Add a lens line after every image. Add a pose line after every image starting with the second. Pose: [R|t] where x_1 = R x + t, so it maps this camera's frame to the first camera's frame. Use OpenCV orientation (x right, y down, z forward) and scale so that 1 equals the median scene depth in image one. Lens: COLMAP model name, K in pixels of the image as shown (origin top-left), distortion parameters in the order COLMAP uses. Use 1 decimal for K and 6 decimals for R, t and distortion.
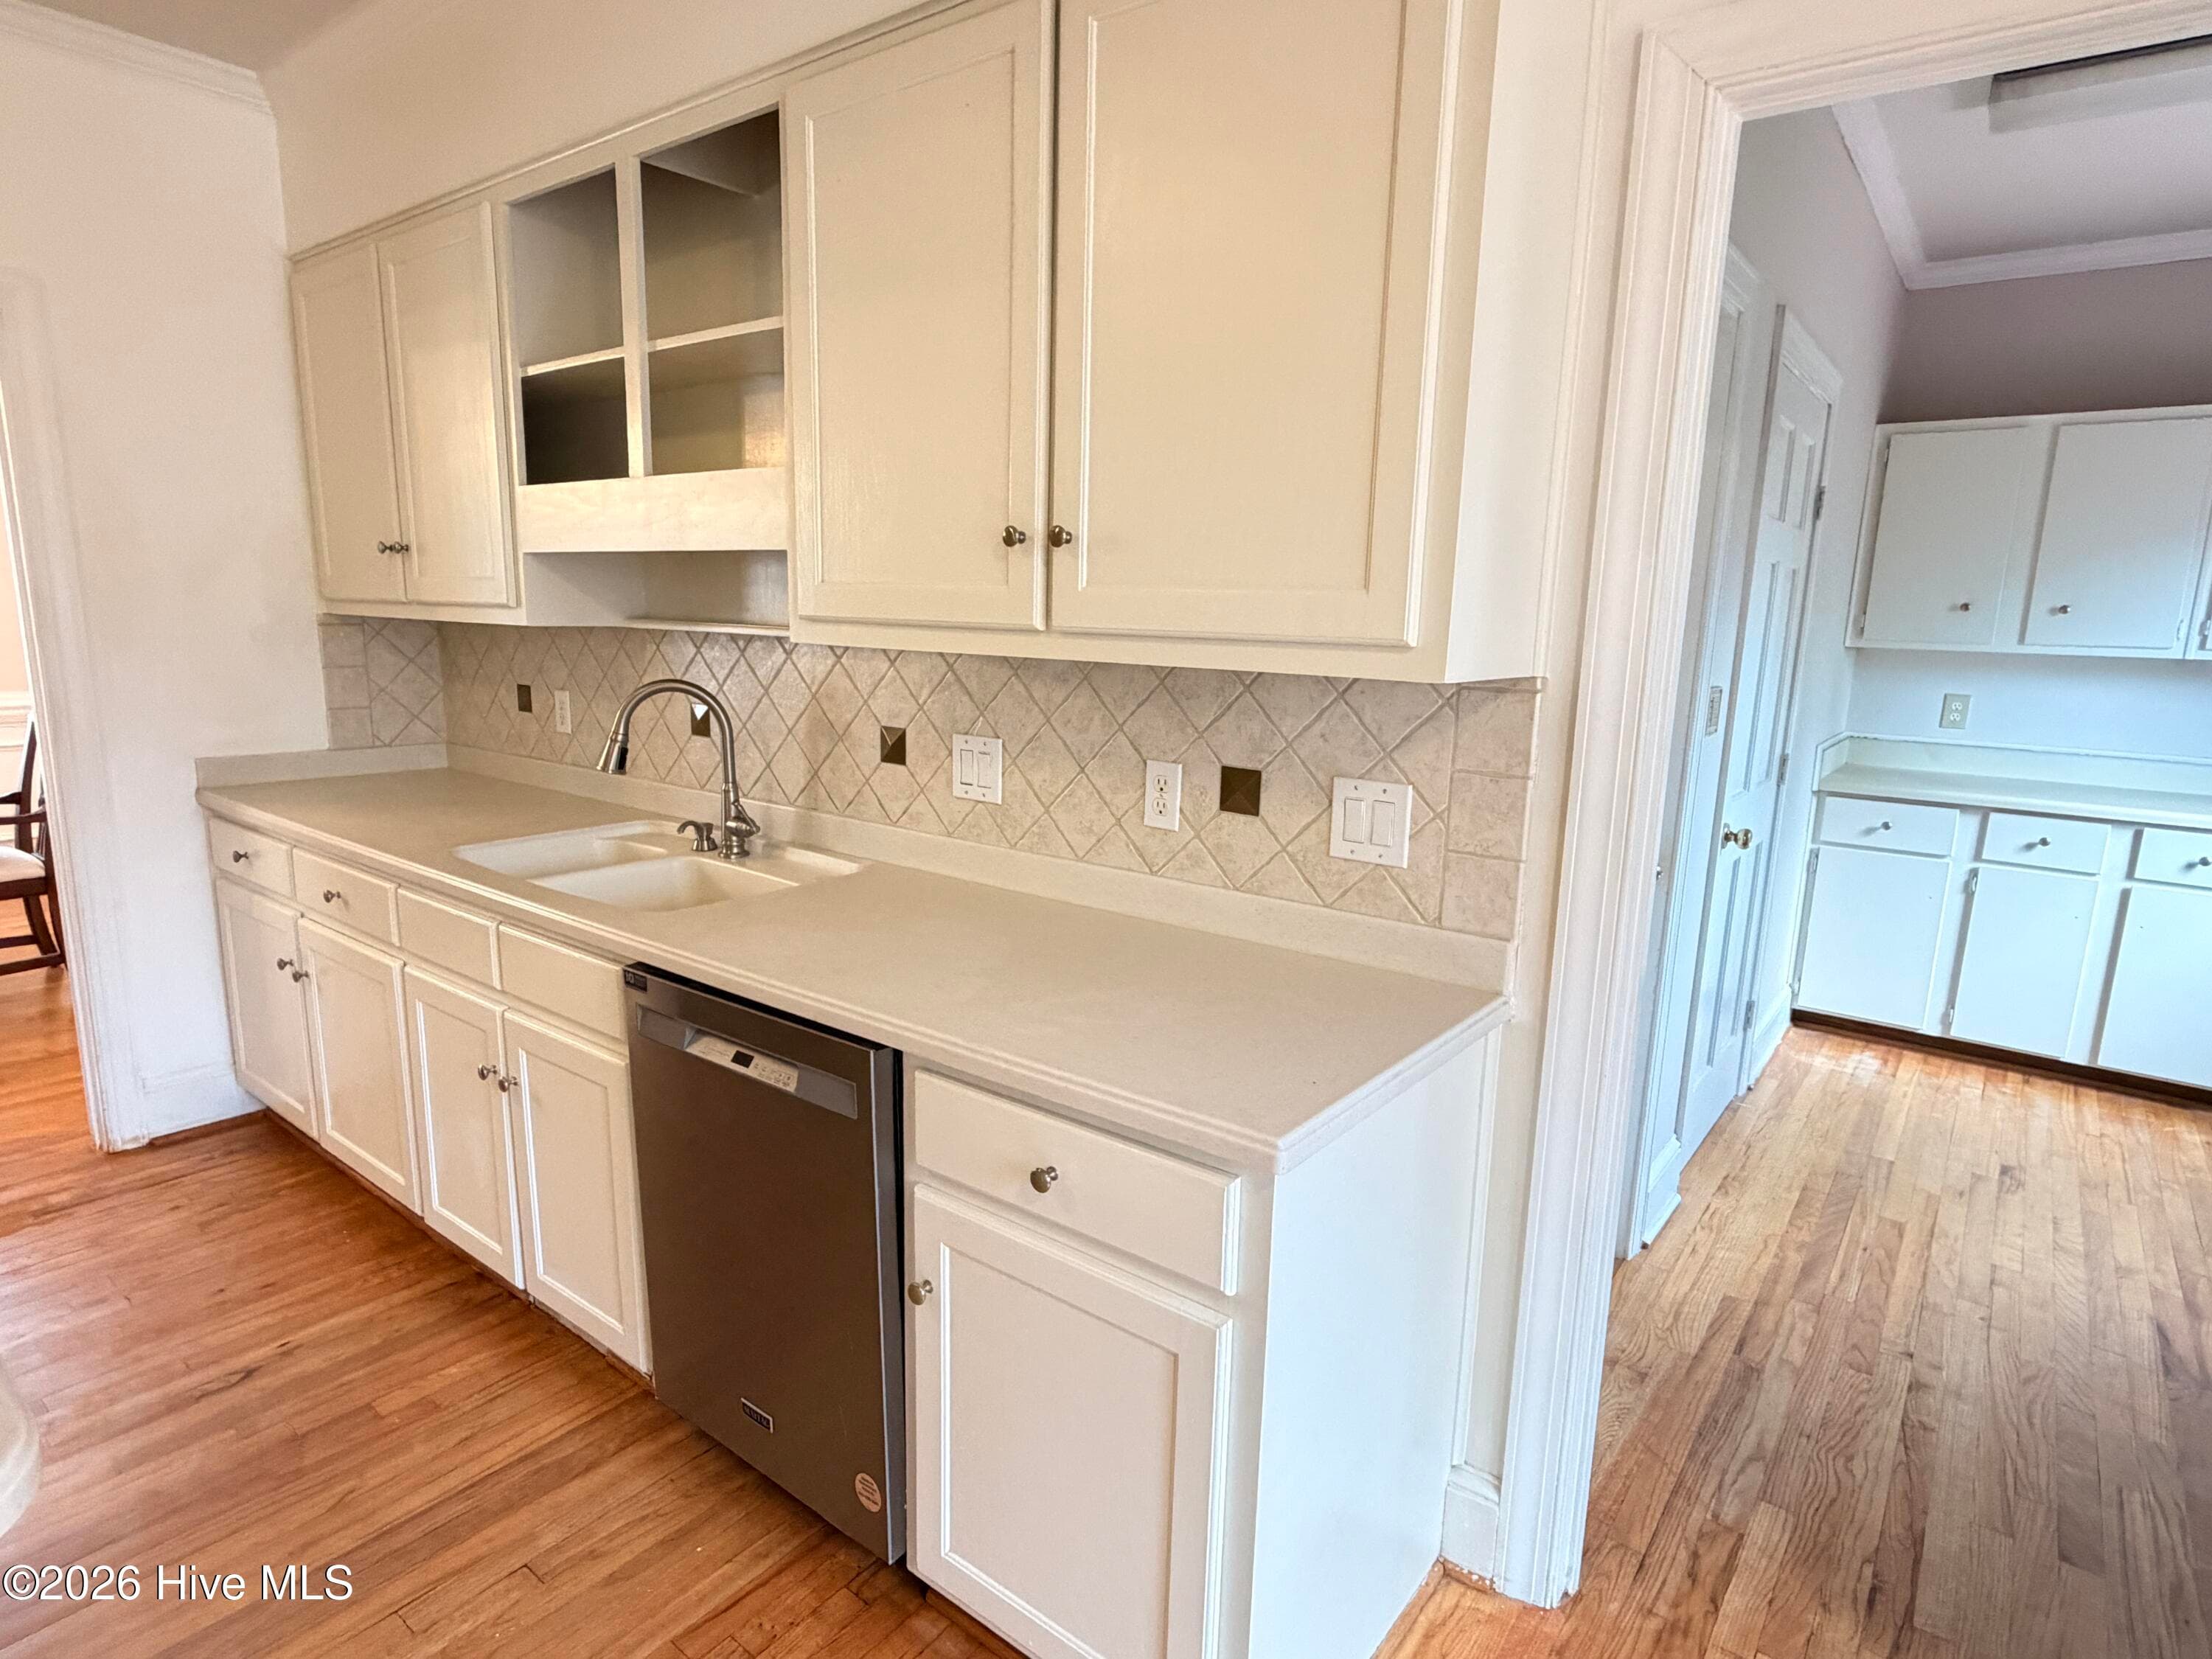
lens RADIAL K [[1199.0, 0, 1101.9], [0, 1199.0, 832.1], [0, 0, 1]] dist [0.000567, -0.000284]
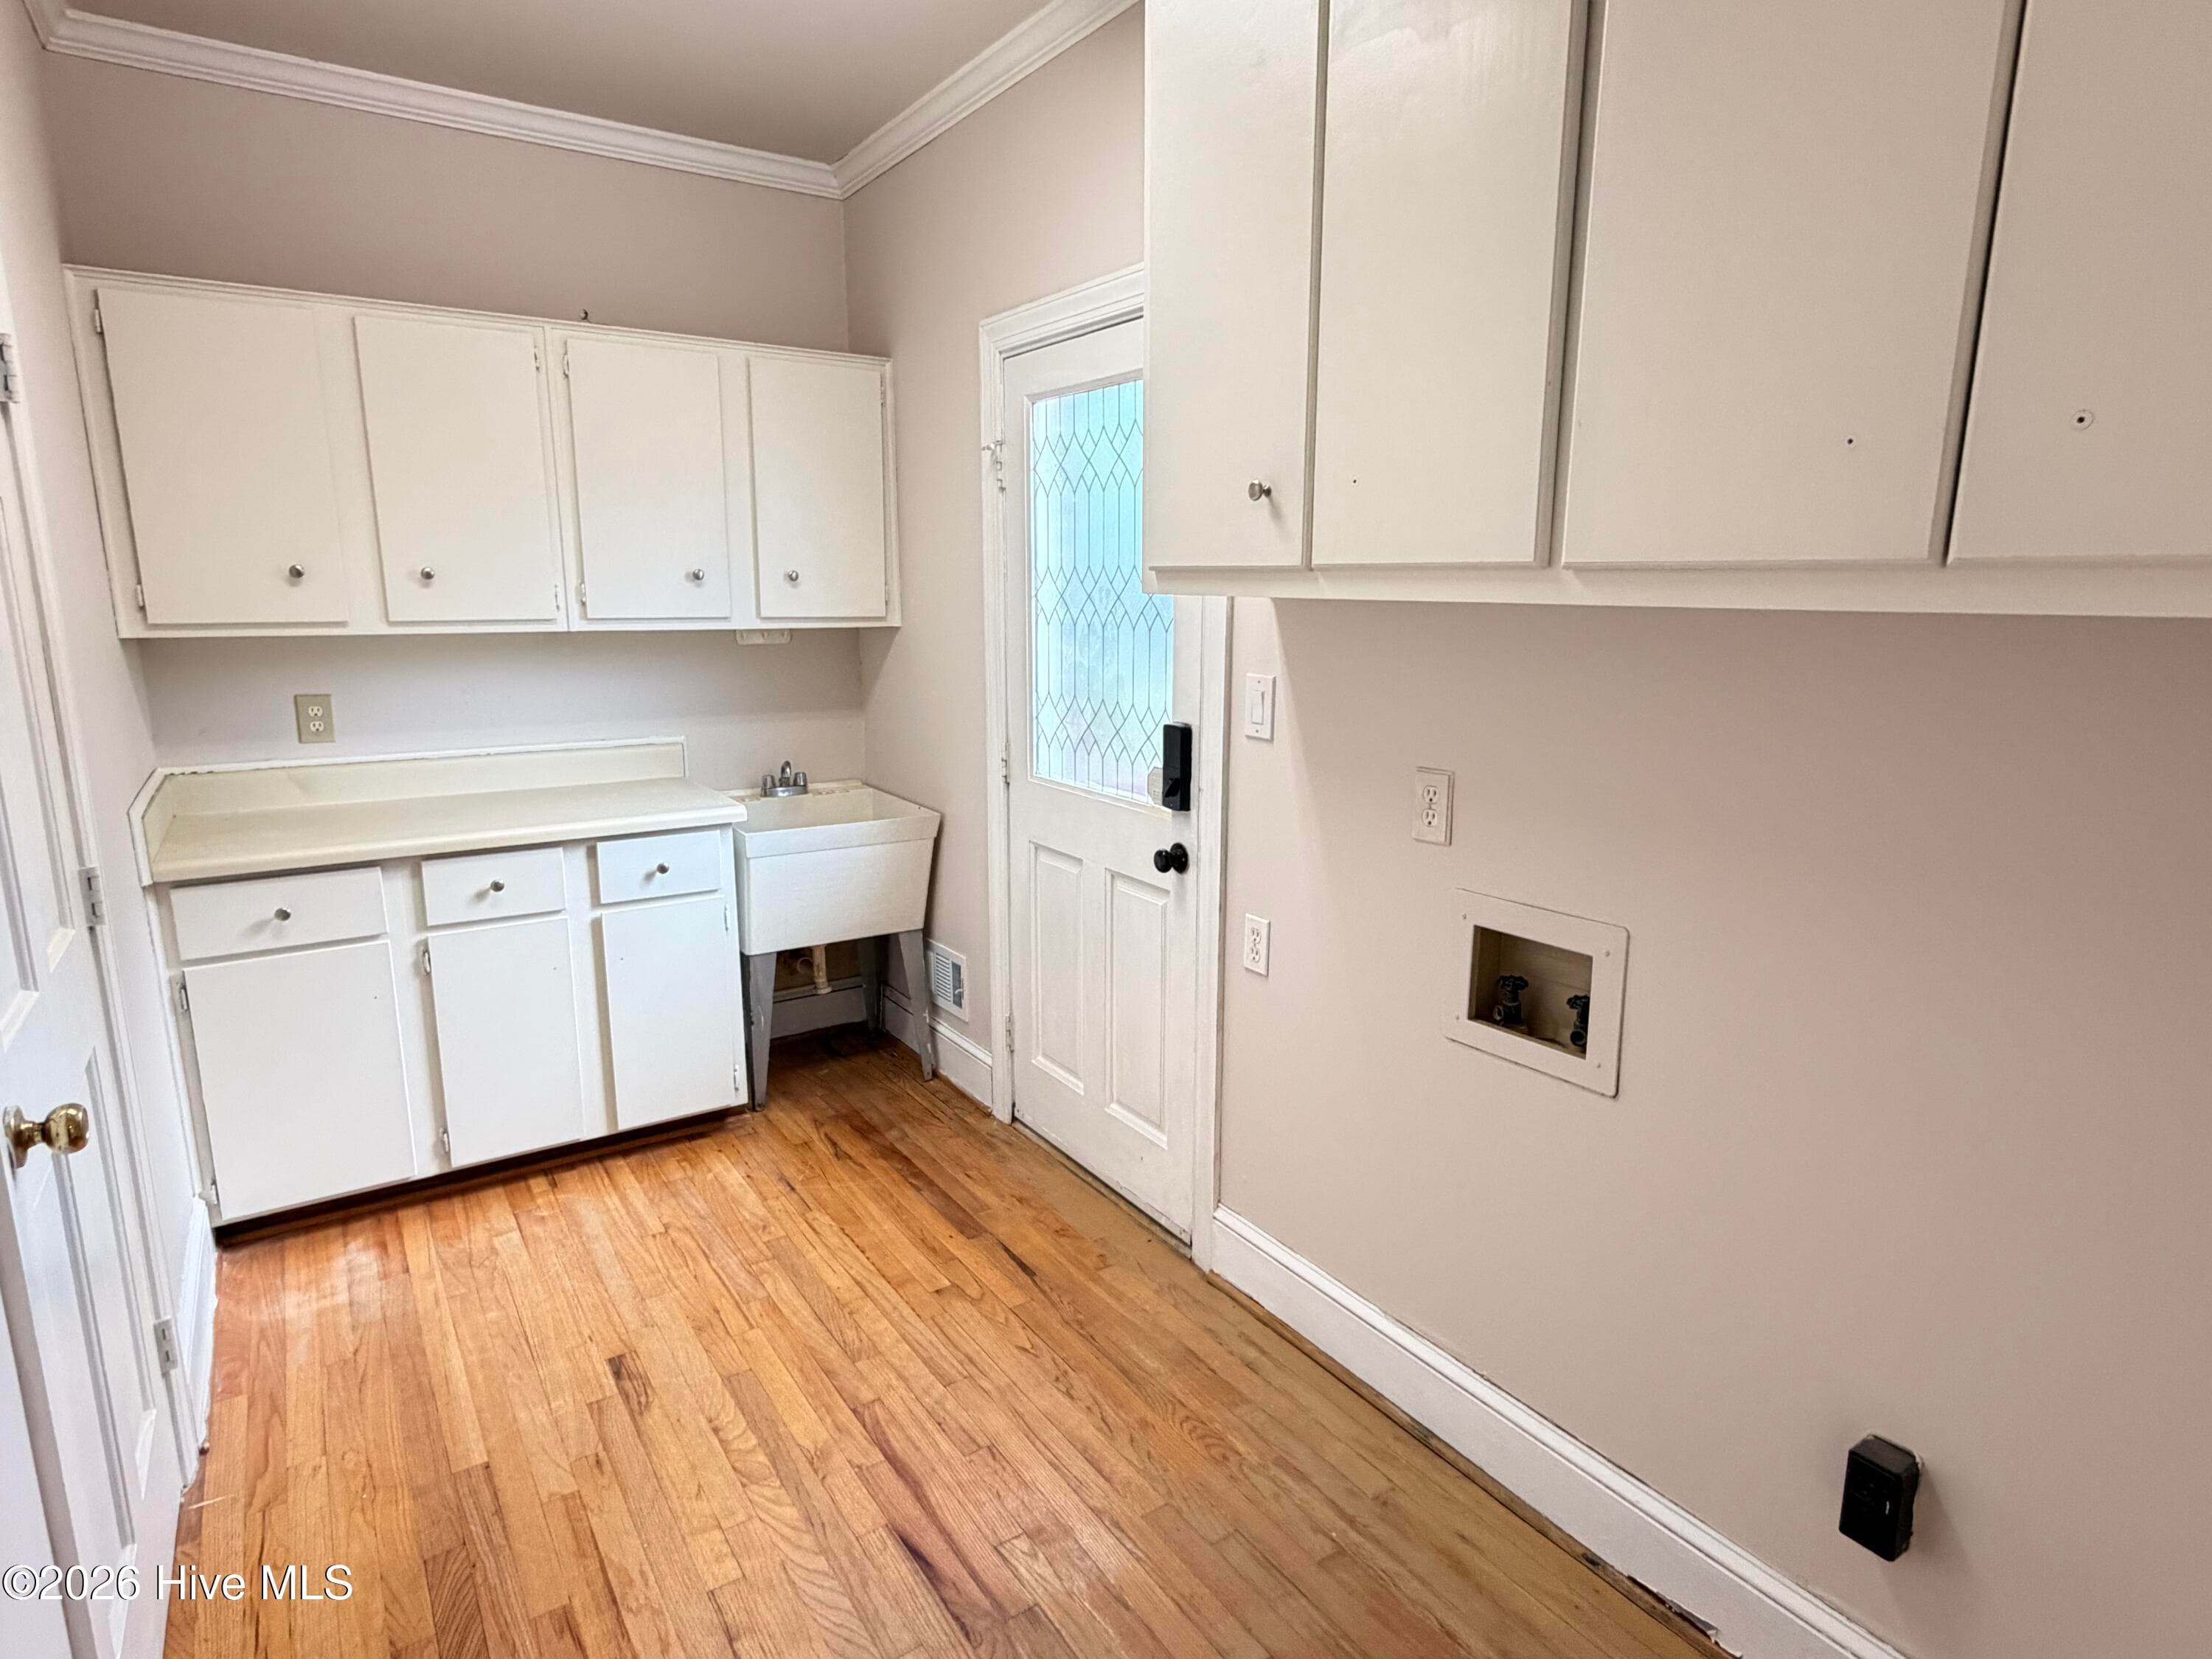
lens RADIAL K [[1199.0, 0, 1101.9], [0, 1199.0, 832.1], [0, 0, 1]] dist [0.000567, -0.000284]
pose [[0.309588, -0.213425, 0.926610, 0.212021], [0.181763, 0.969799, 0.162644, -0.076756], [-0.933337, 0.118070, 0.339030, 0.383185]]
